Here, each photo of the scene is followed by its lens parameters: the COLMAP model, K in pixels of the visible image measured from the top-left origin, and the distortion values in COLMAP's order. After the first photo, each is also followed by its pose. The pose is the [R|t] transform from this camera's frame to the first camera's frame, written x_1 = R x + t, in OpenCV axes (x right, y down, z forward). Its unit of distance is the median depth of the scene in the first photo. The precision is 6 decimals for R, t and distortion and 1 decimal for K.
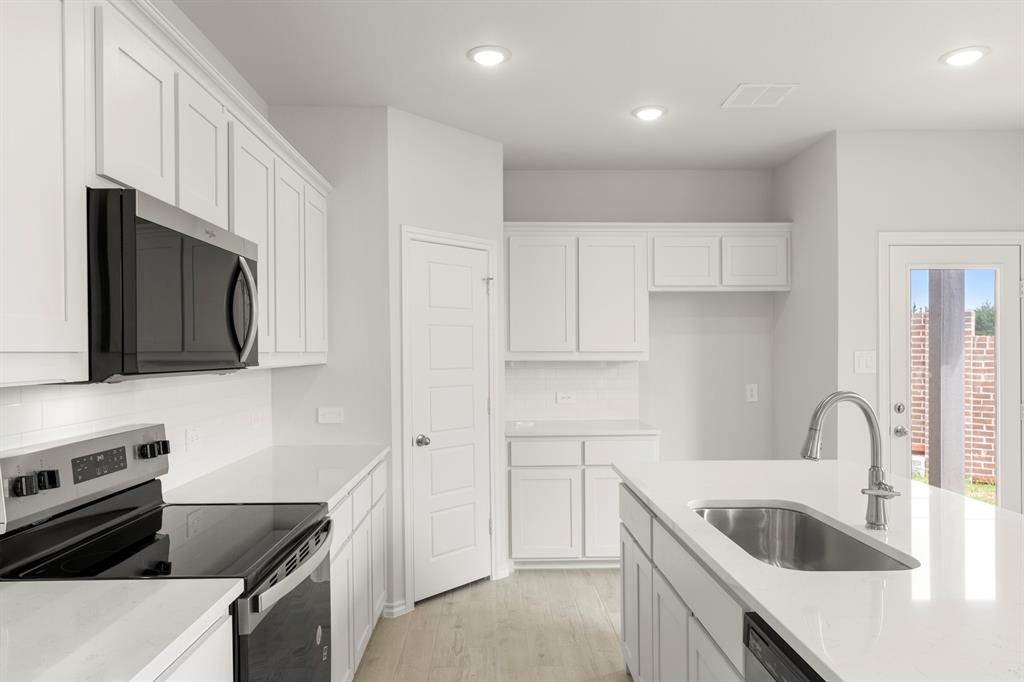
lens RADIAL K [[667.3, 0, 501.9], [0, 667.3, 375.9], [0, 0, 1]] dist [0.003045, -0.000989]
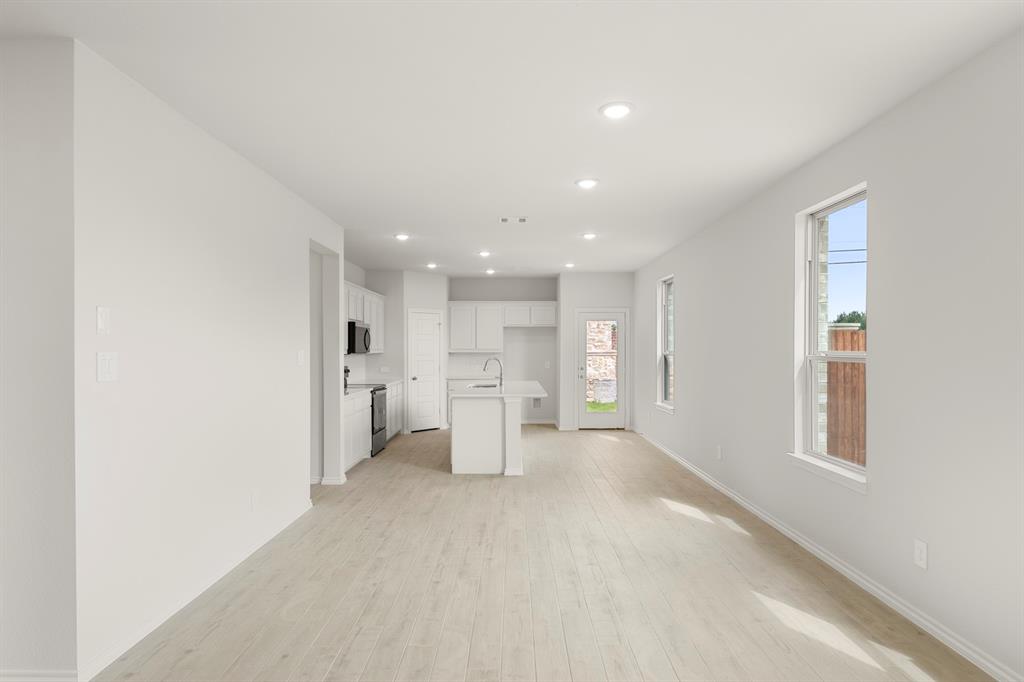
lens RADIAL K [[583.7, 0, 513.6], [0, 583.7, 347.0], [0, 0, 1]] dist [0.000172, -0.001316]
pose [[0.999875, 0.001779, -0.015696, 0.342519], [-0.002392, 0.999233, -0.039082, 0.052388], [0.015615, 0.039114, 0.999113, -1.519289]]
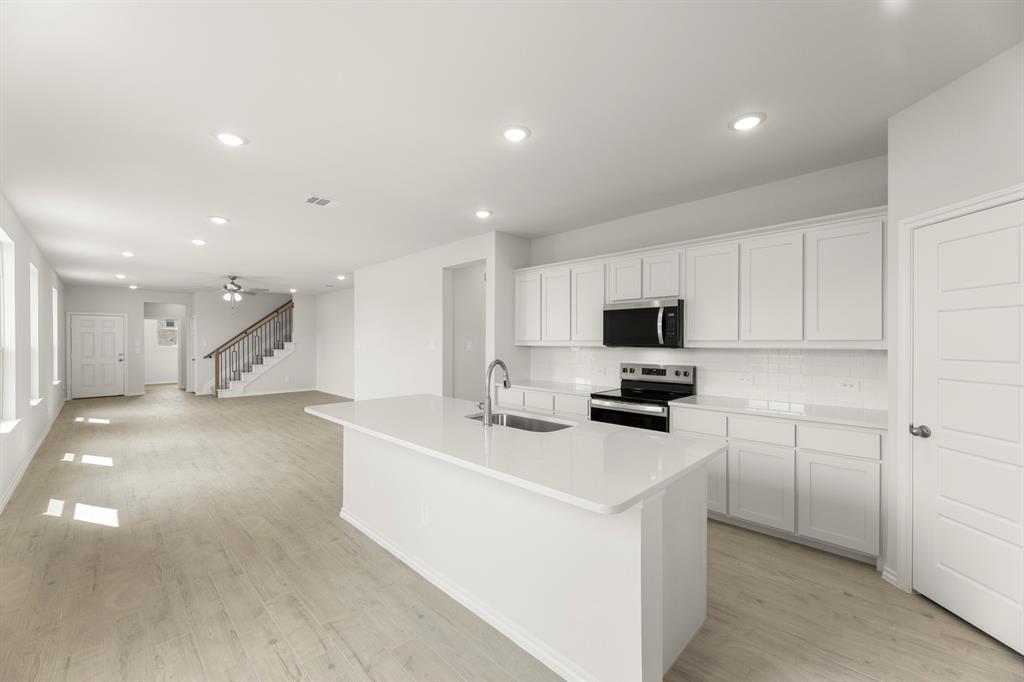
lens RADIAL K [[407.1, 0, 512.3], [0, 407.1, 340.3], [0, 0, 1]] dist [0.007252, -0.000512]
pose [[-0.715076, 0.005335, -0.699027, 0.668032], [-0.019410, 0.999434, 0.027483, -0.036981], [0.698778, 0.033220, -0.714567, 0.920378]]
